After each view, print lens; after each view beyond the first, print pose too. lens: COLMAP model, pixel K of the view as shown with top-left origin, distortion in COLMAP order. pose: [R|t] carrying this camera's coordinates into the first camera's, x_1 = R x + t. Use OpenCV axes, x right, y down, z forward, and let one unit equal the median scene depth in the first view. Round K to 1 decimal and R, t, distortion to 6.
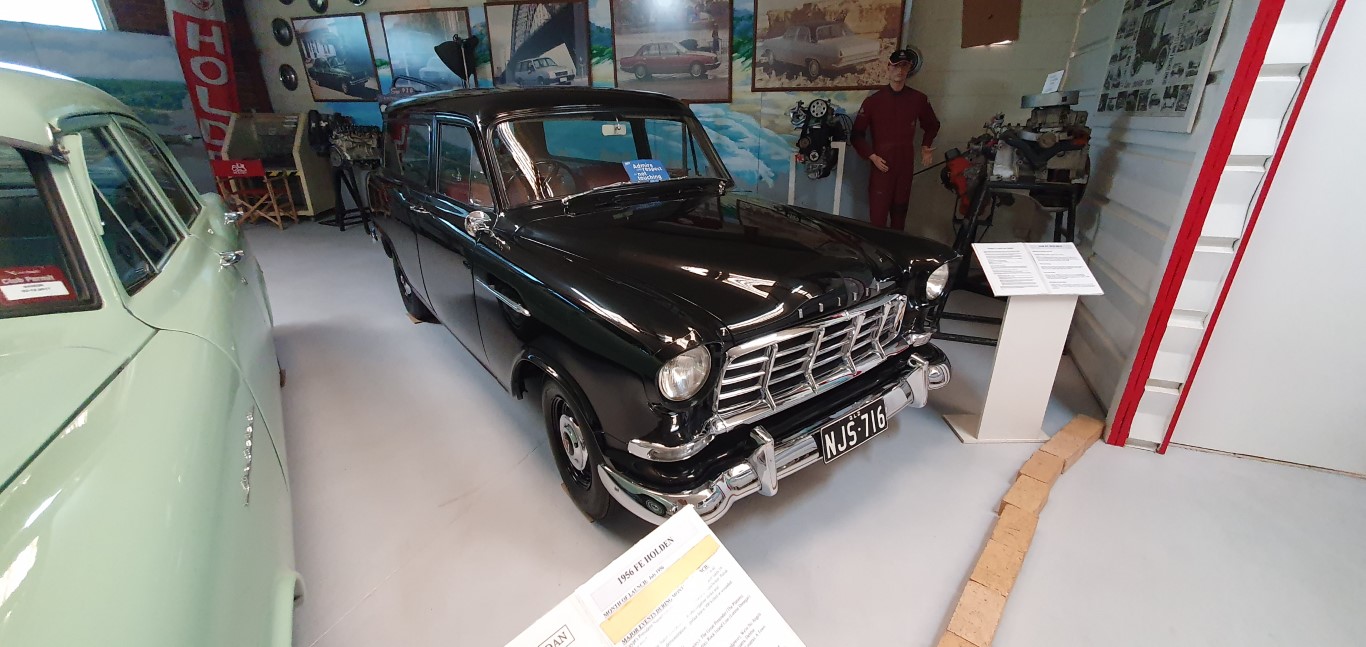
lens RADIAL K [[537.2, 0, 697.0], [0, 537.2, 329.1], [0, 0, 1]] dist [0.017787, -0.001564]
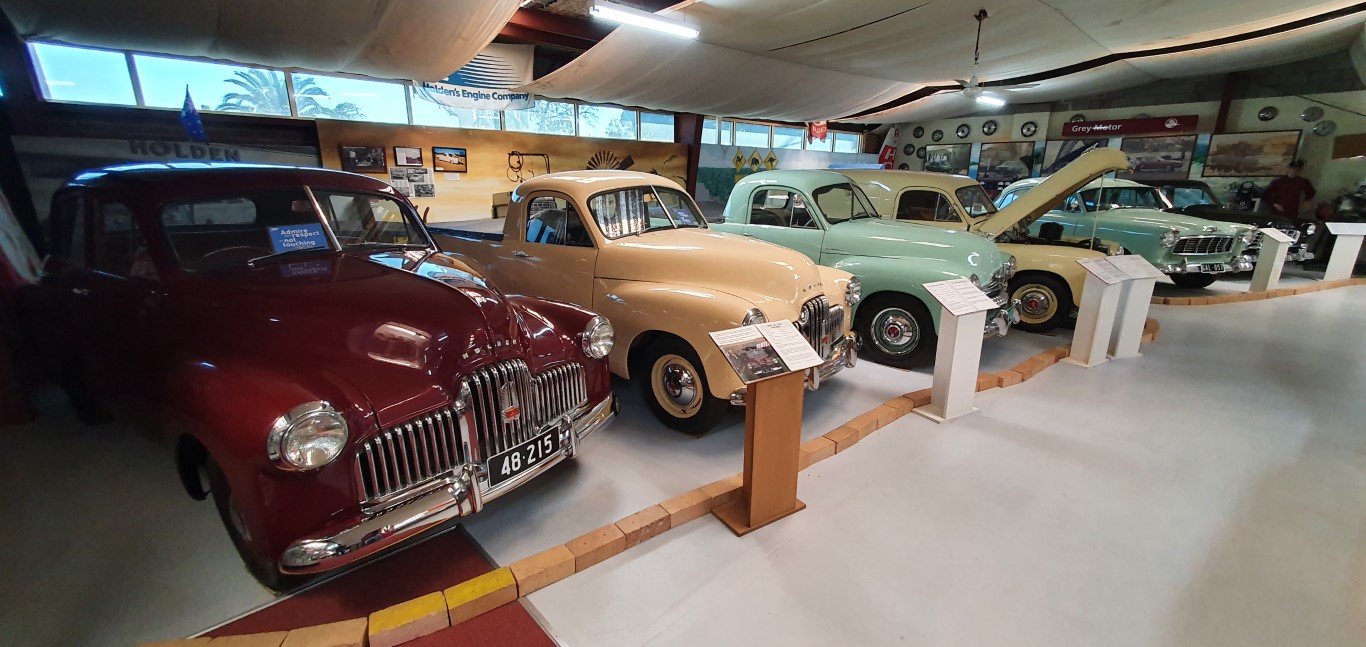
lens RADIAL K [[537.2, 0, 712.6], [0, 537.2, 321.1], [0, 0, 1]] dist [0.017787, -0.001564]
pose [[0.909414, 0.114499, -0.399819, -0.832351], [-0.164456, 0.982005, -0.092841, 0.748000], [0.381995, 0.150184, 0.911880, -1.892548]]
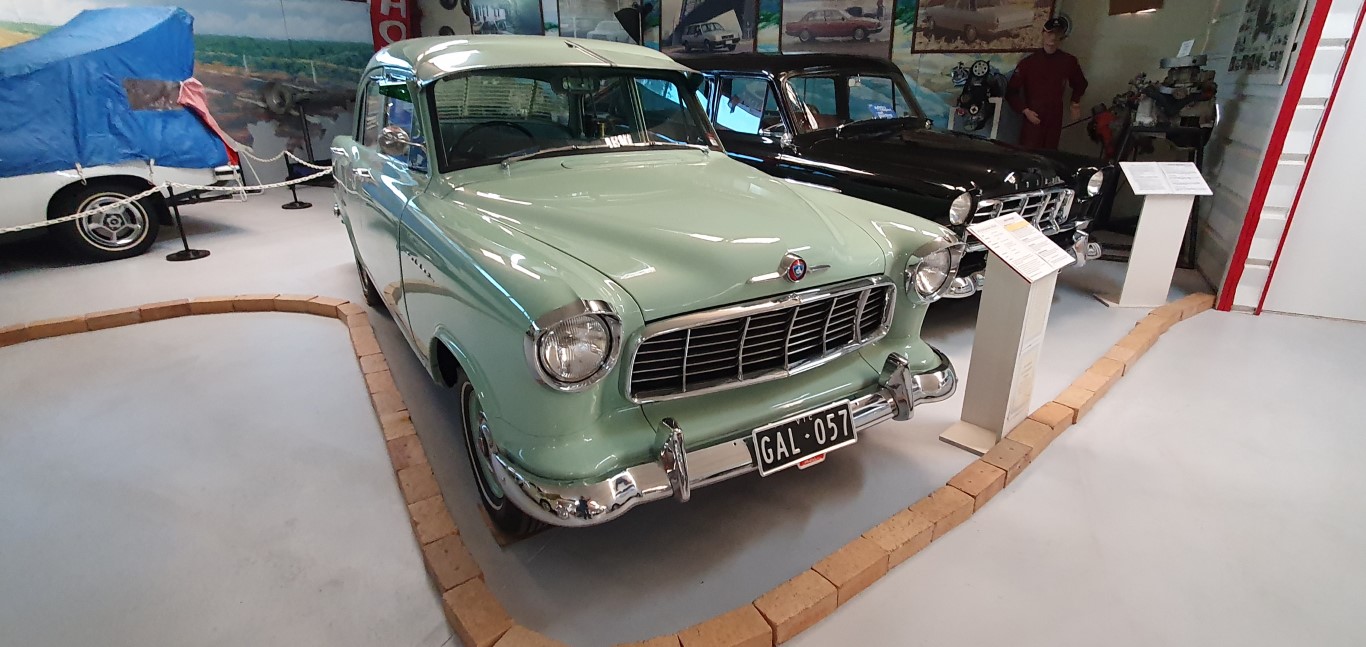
lens RADIAL K [[655.9, 0, 712.7], [0, 655.9, 328.5], [0, 0, 1]] dist [0.018589, 0.003576]
pose [[0.997653, 0.030368, -0.061376, -0.222500], [-0.031223, 0.999428, -0.013024, 0.169604], [0.060945, 0.014910, 0.998030, -0.404450]]
